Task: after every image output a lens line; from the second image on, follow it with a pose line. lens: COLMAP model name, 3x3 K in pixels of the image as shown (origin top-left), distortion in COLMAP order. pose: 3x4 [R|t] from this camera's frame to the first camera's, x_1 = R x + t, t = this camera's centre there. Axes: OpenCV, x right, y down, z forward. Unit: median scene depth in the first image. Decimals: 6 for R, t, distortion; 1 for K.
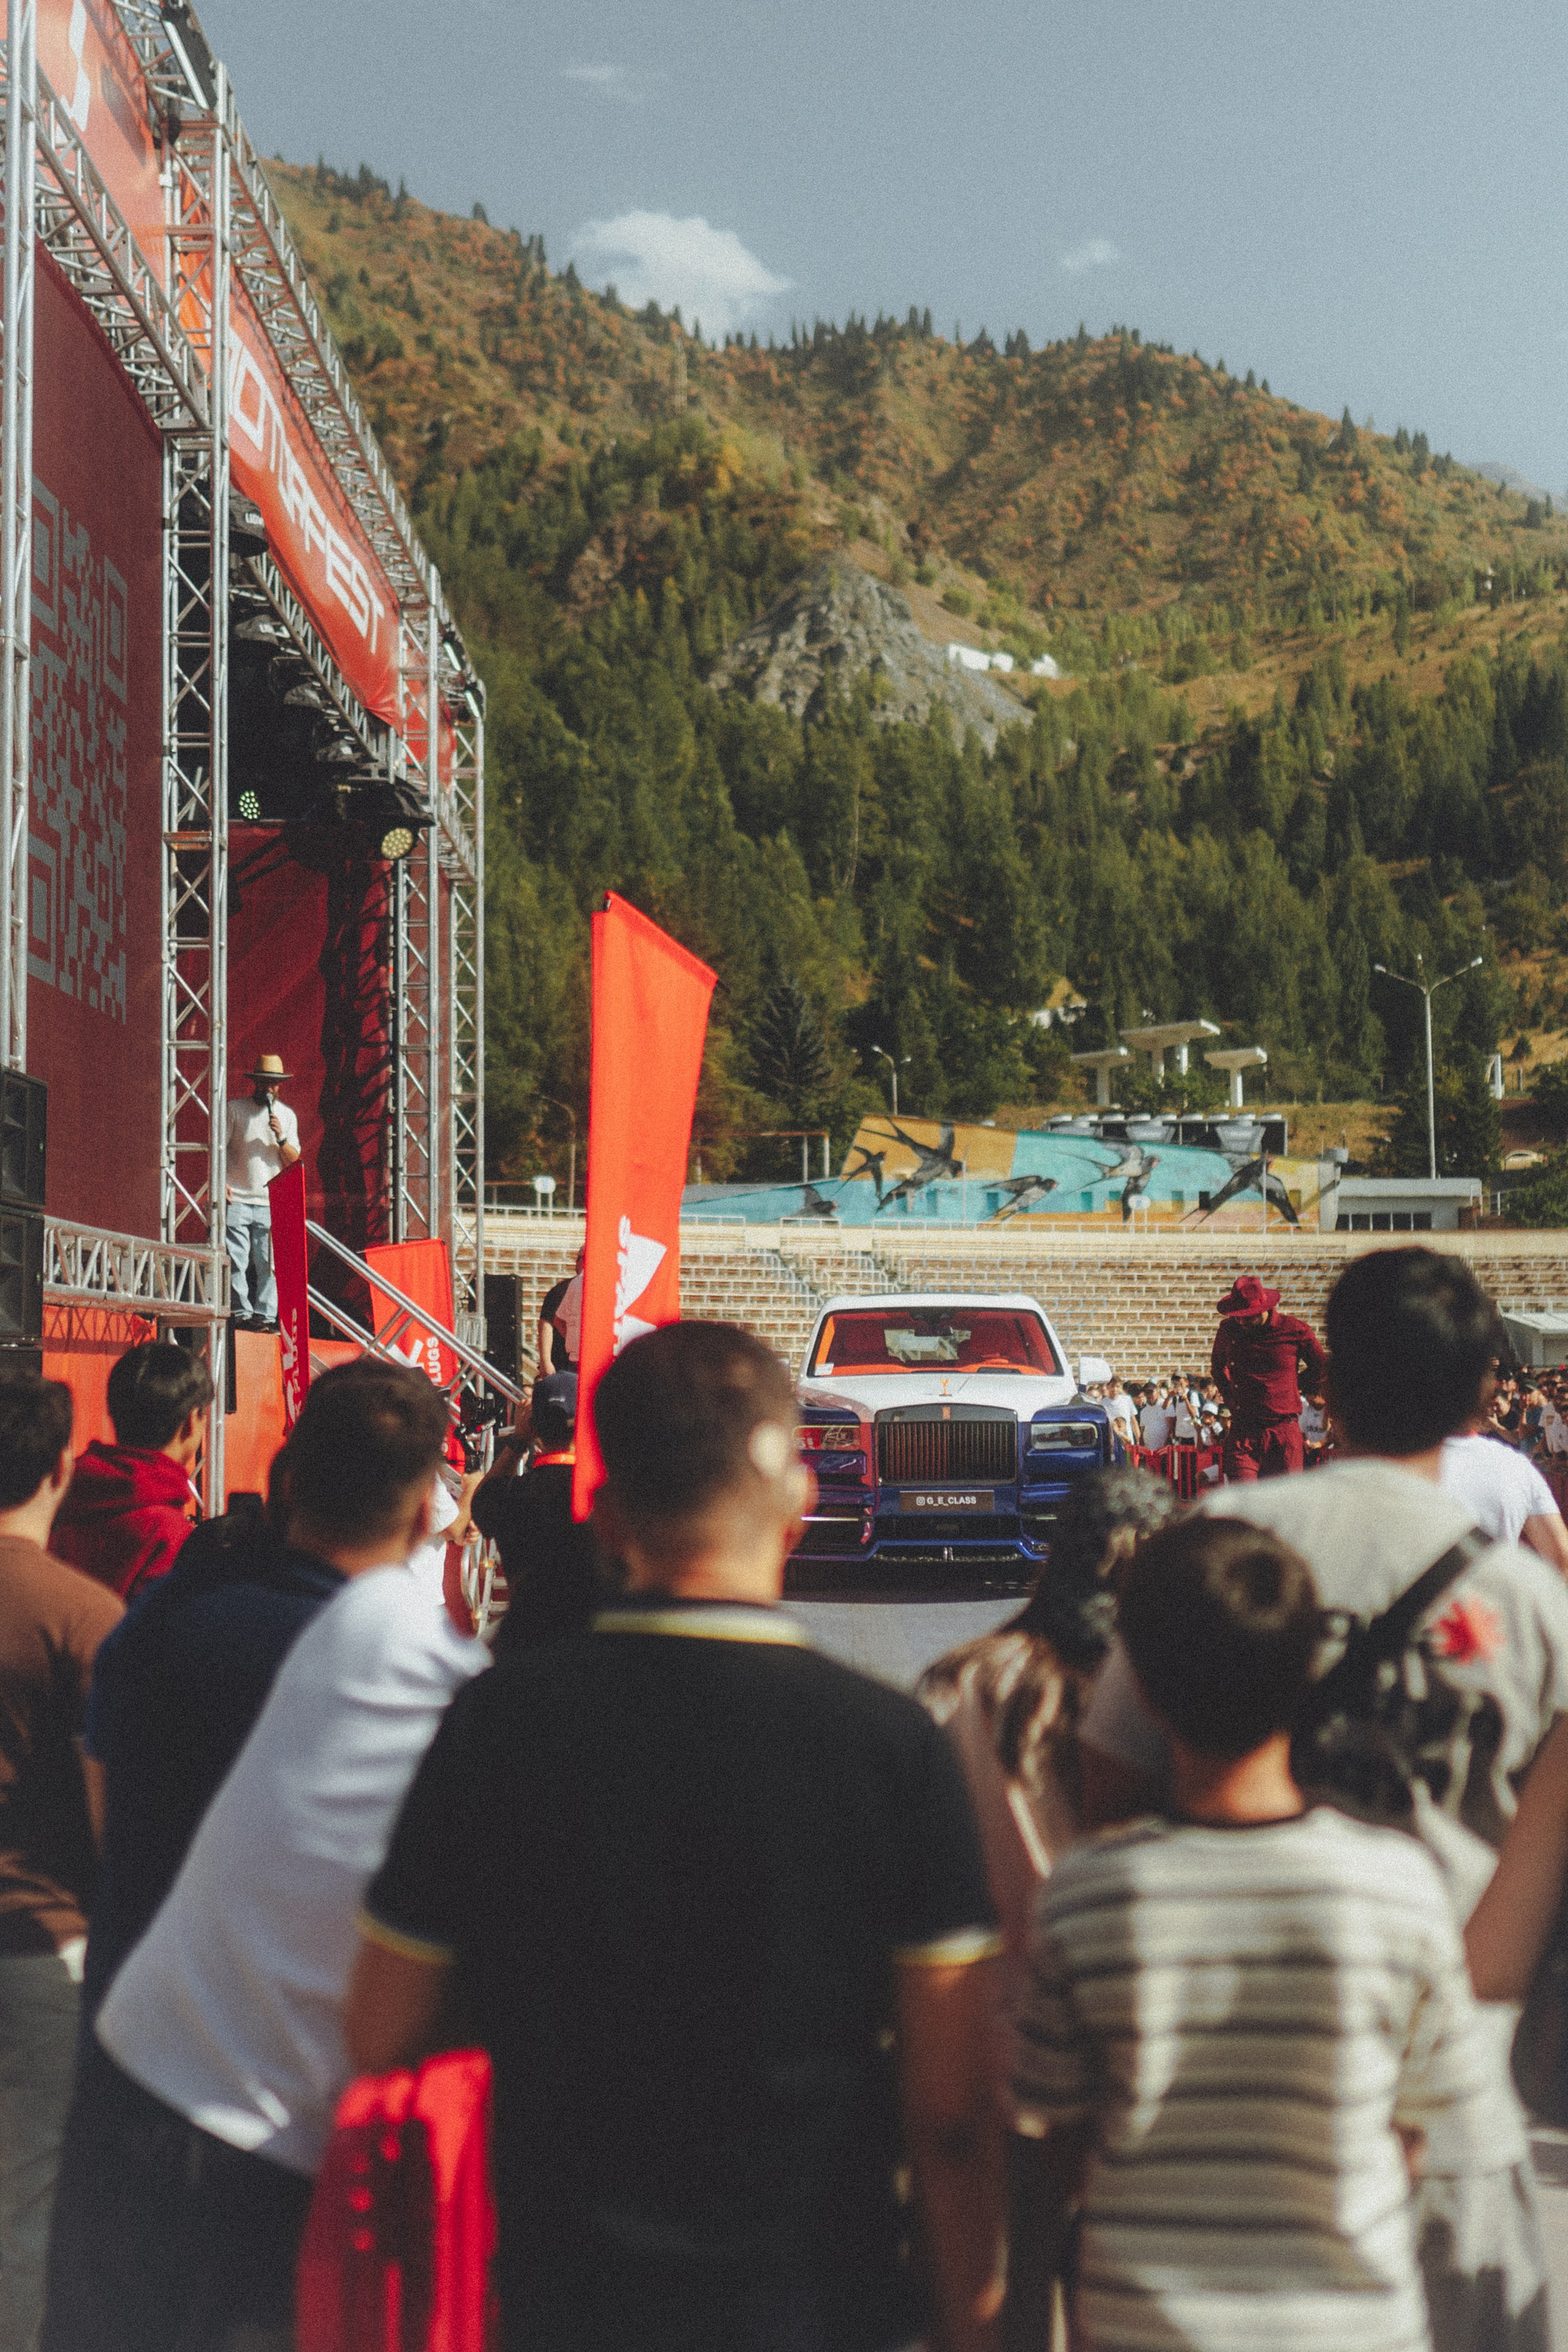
lens RADIAL K [[3438.3, 0, 777.1], [0, 3438.3, 1164.1], [0, 0, 1]] dist [0.006841, 0.034322]
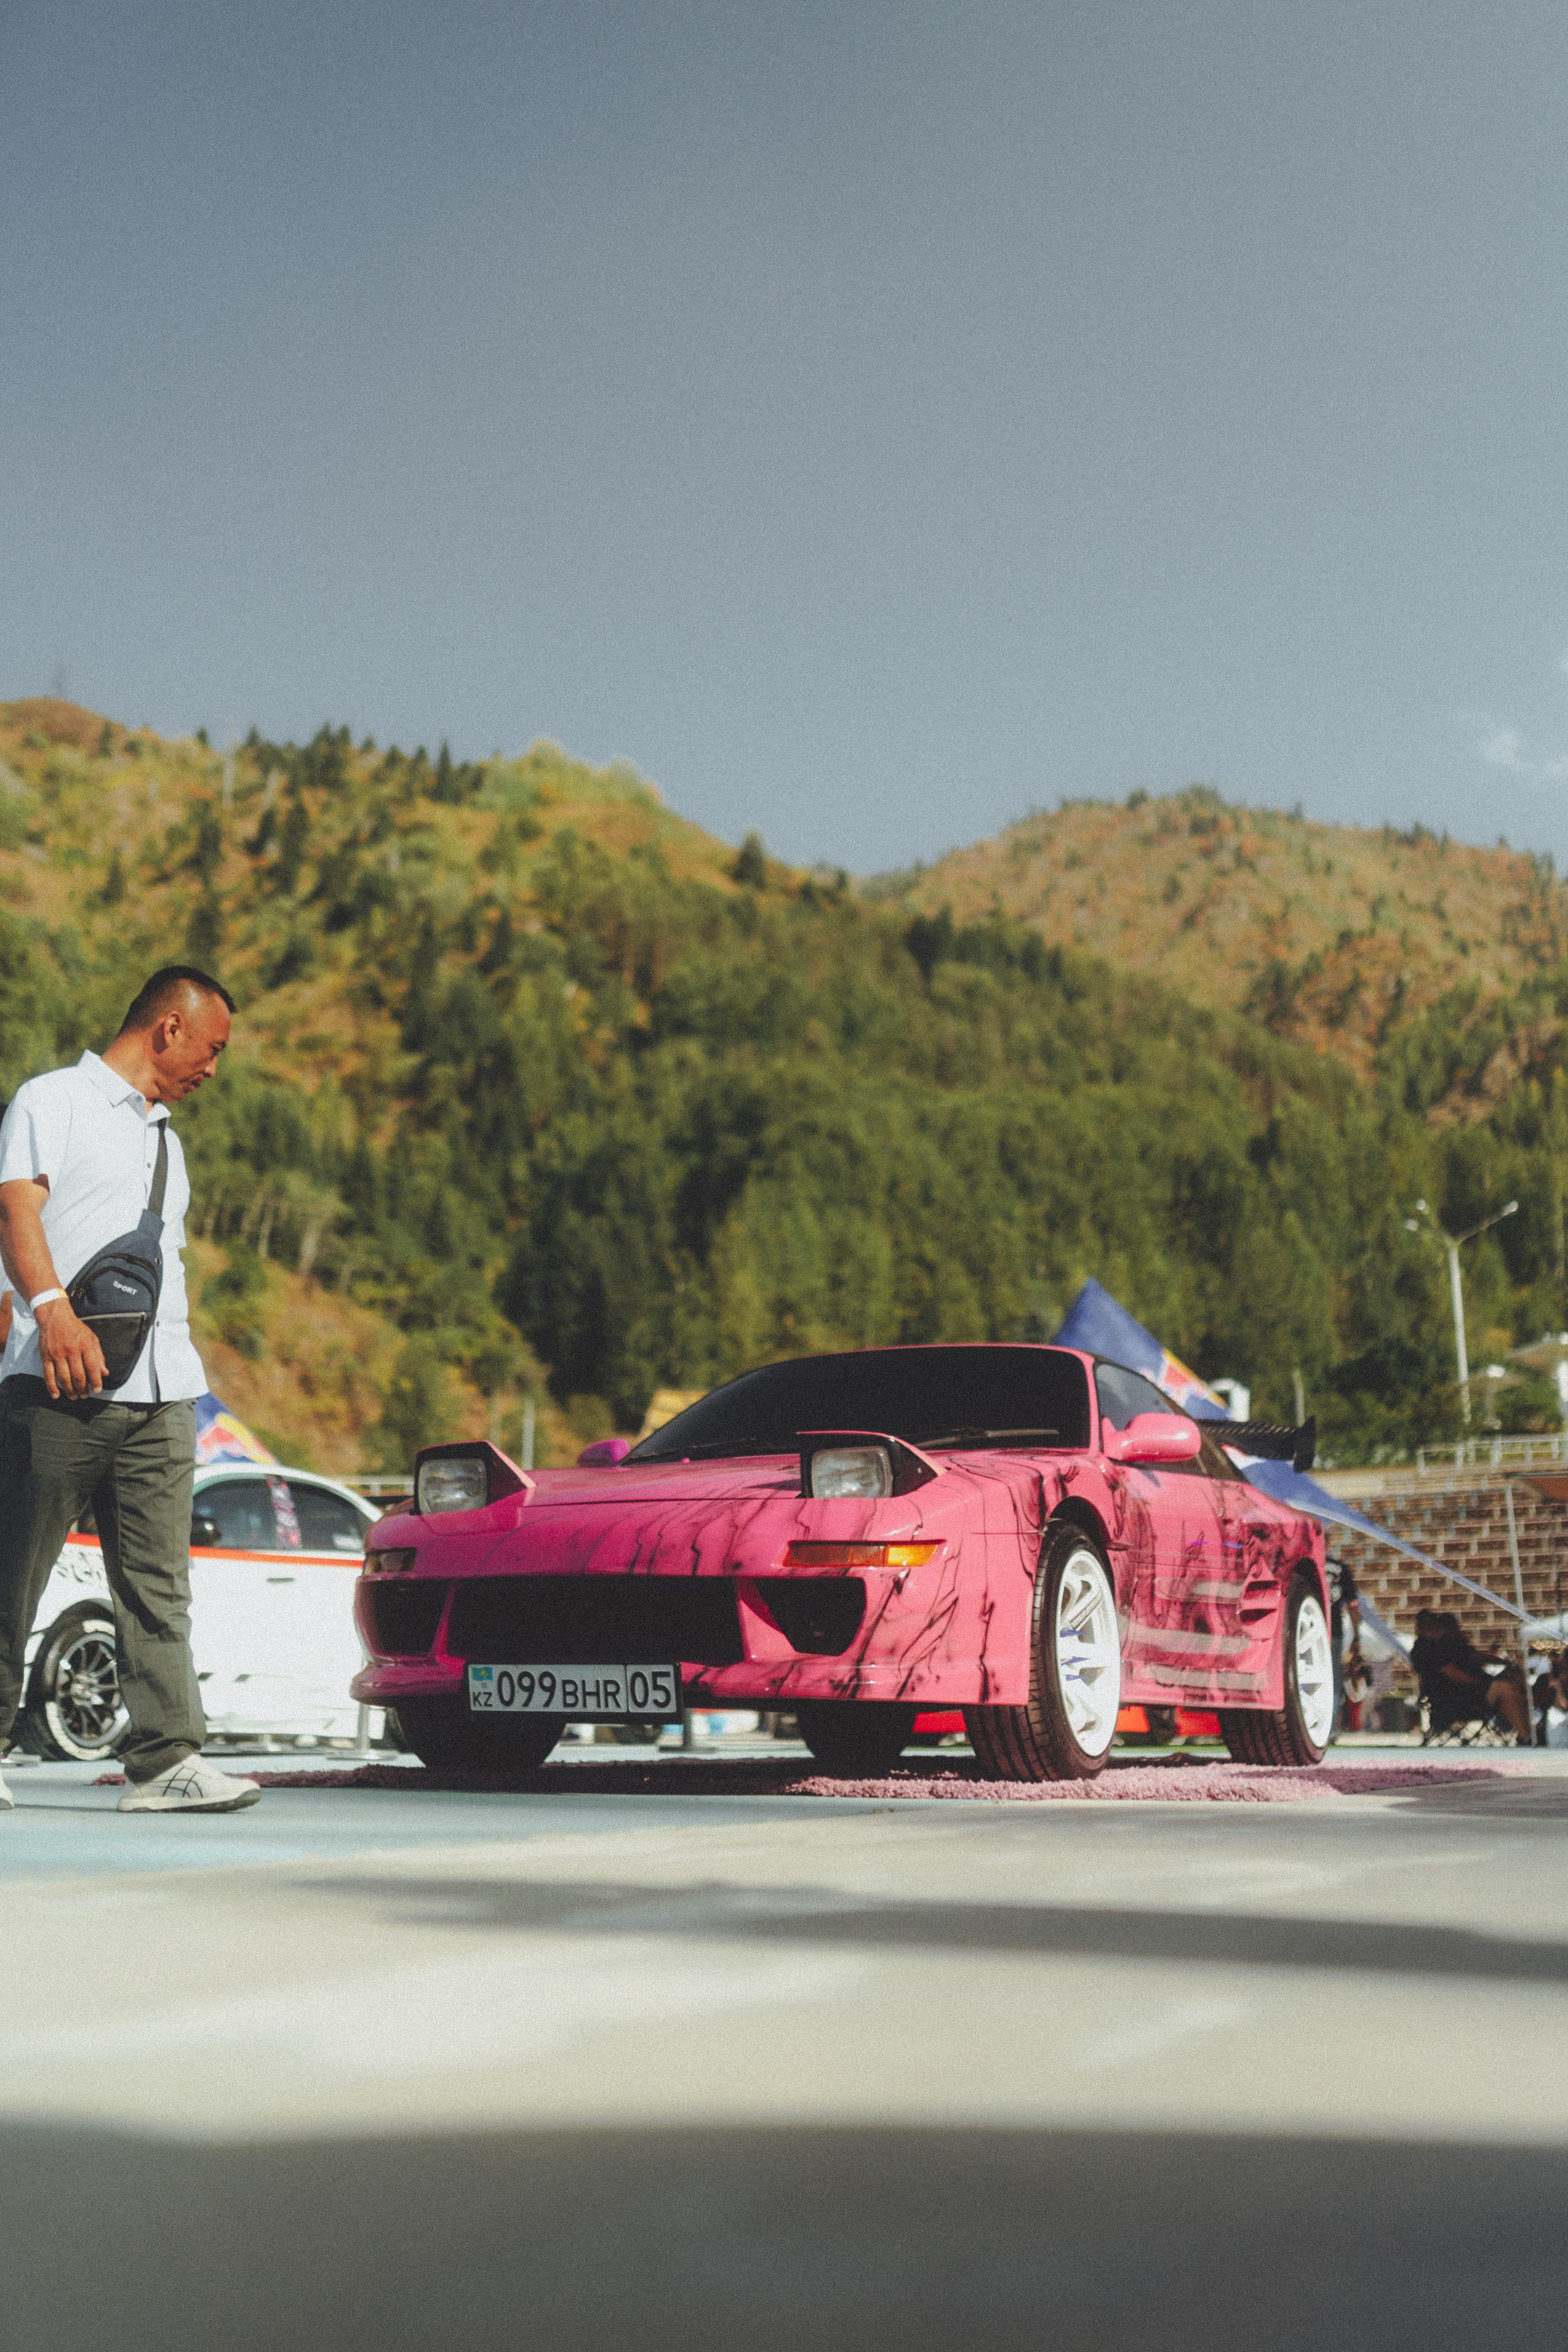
lens RADIAL K [[2396.9, 0, 855.1], [0, 2396.9, 1172.5], [0, 0, 1]] dist [0.022722, -0.015749]
pose [[0.916427, -0.085078, -0.391054, 0.085151], [0.021639, 0.986247, -0.163858, 0.009010], [0.399616, 0.141702, 0.905664, 0.105666]]
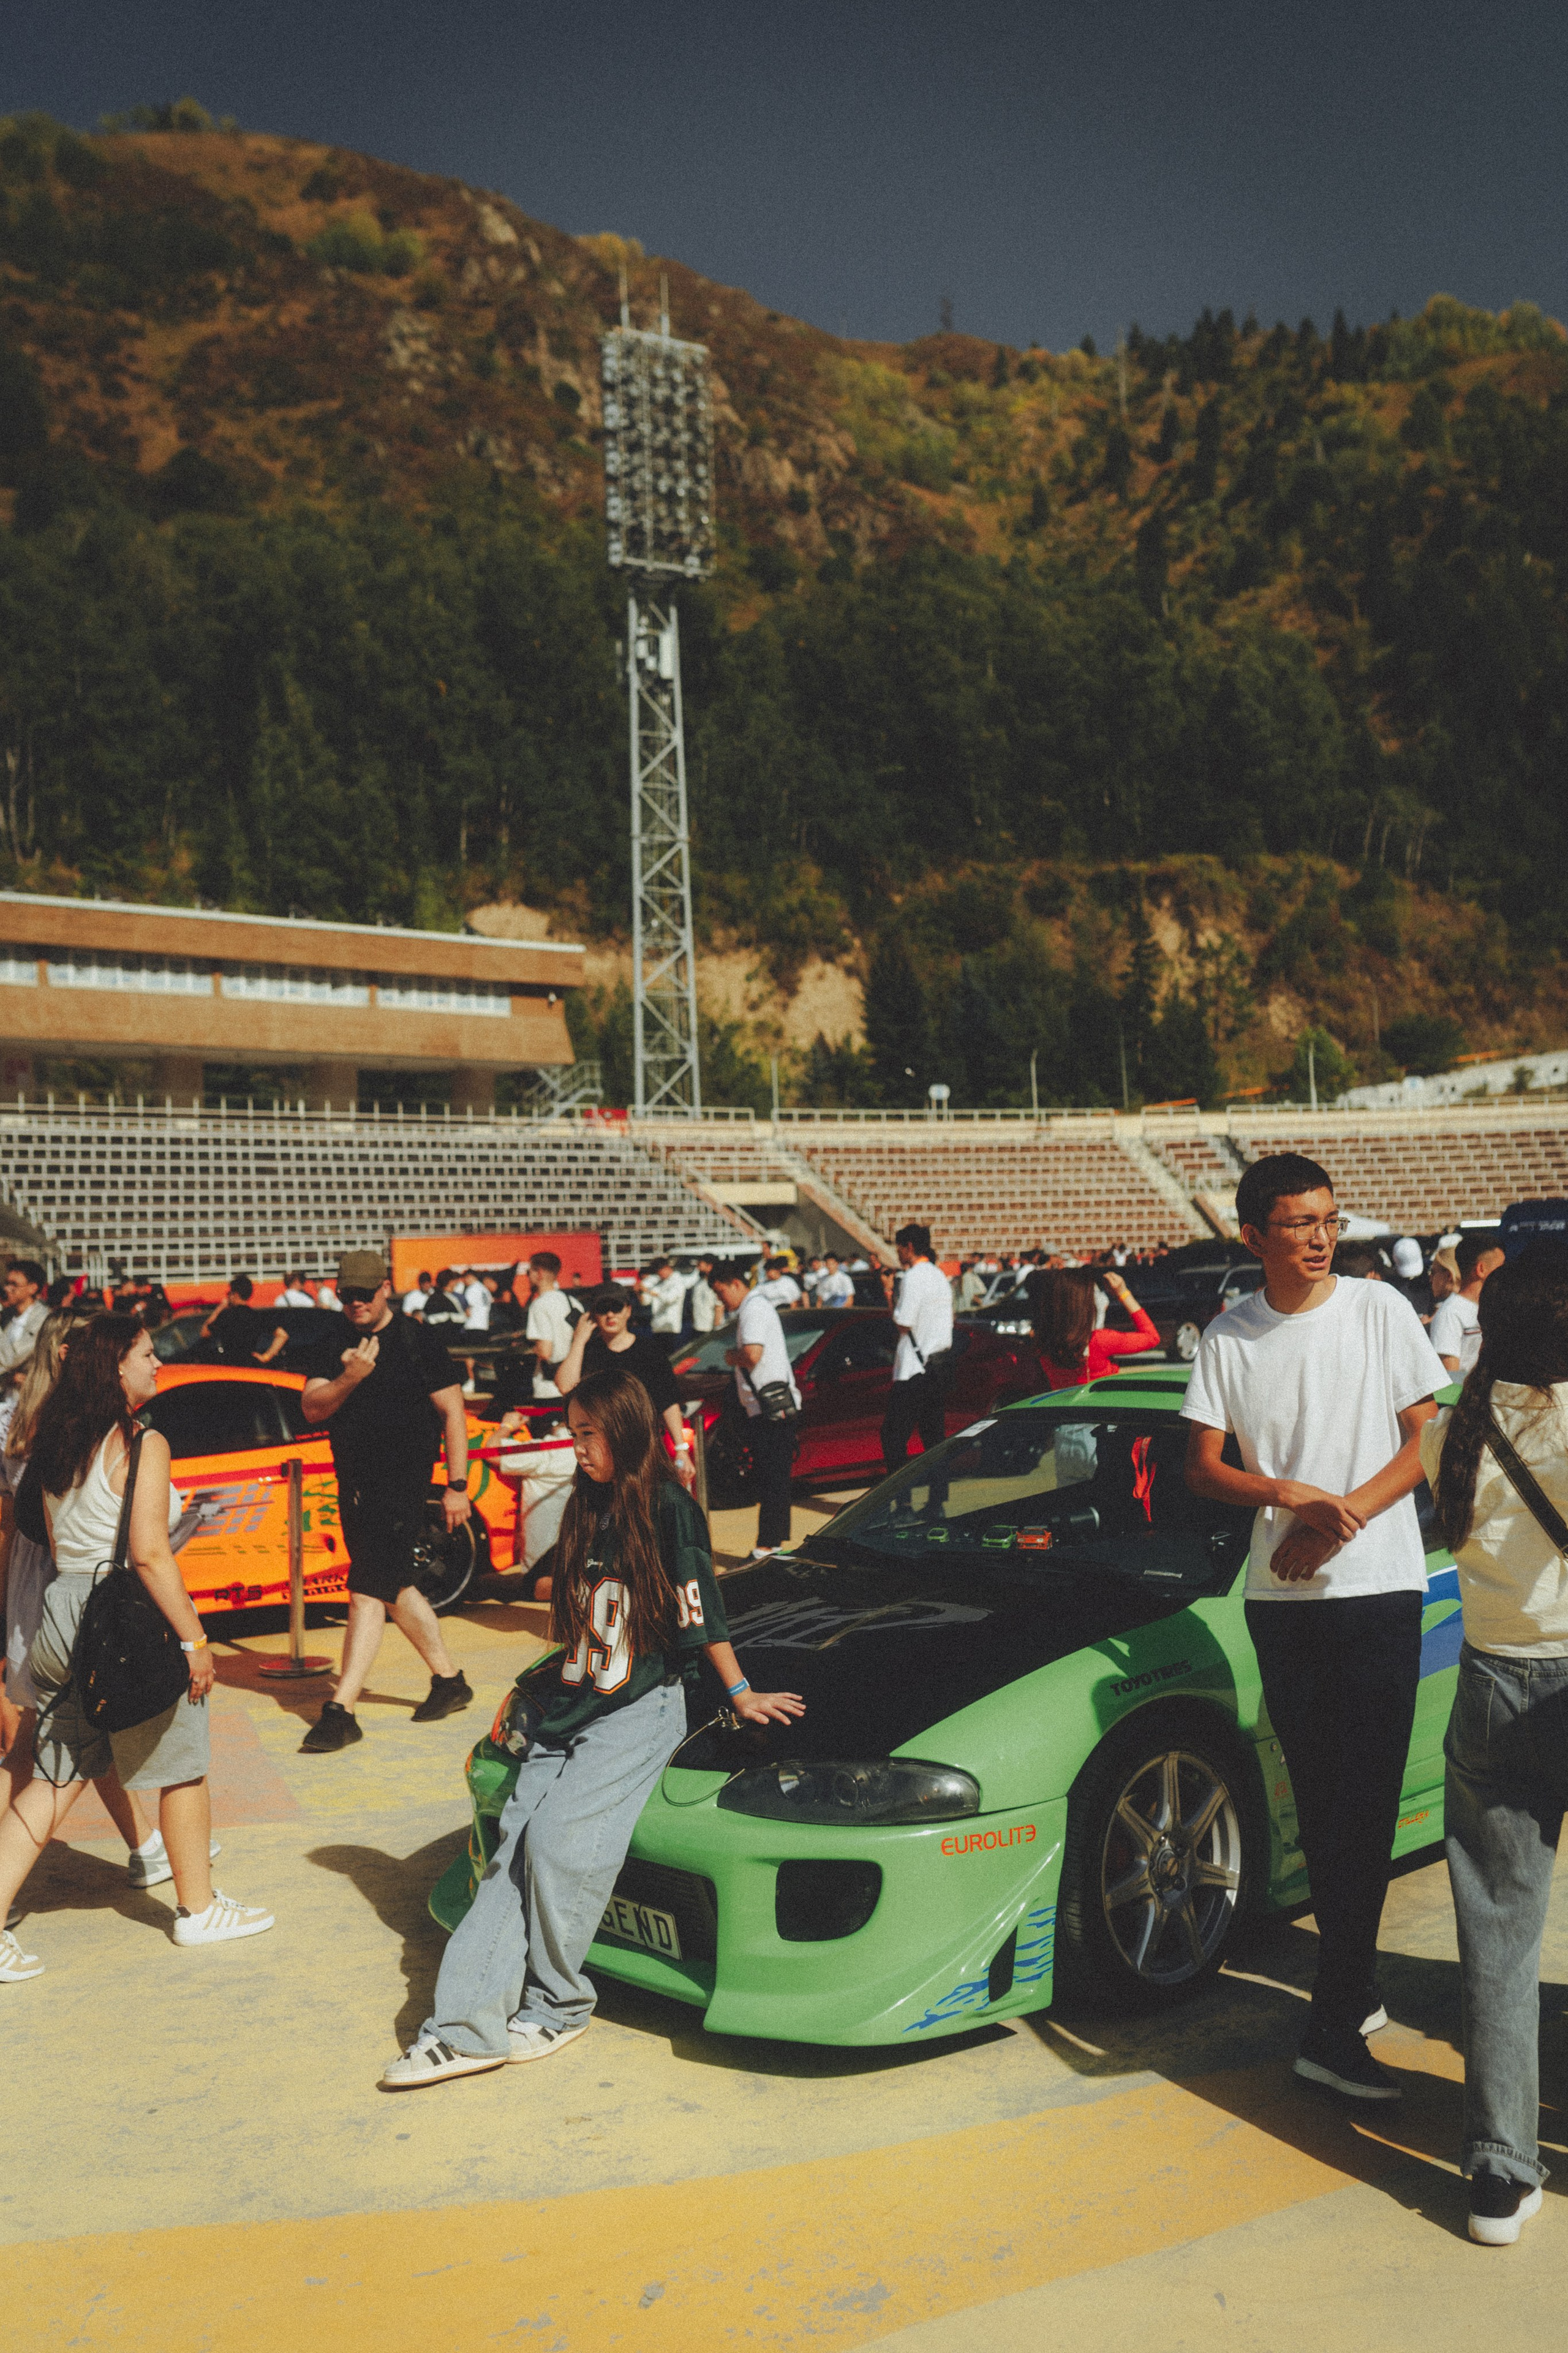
lens RADIAL K [[2293.3, 0, 772.9], [0, 2293.3, 1180.2], [0, 0, 1]] dist [0.056115, -0.157988]
pose [[0.693191, -0.046258, -0.719268, 0.077185], [0.079124, 0.996791, 0.012148, 0.002632], [0.716398, -0.065332, 0.694626, 0.042866]]
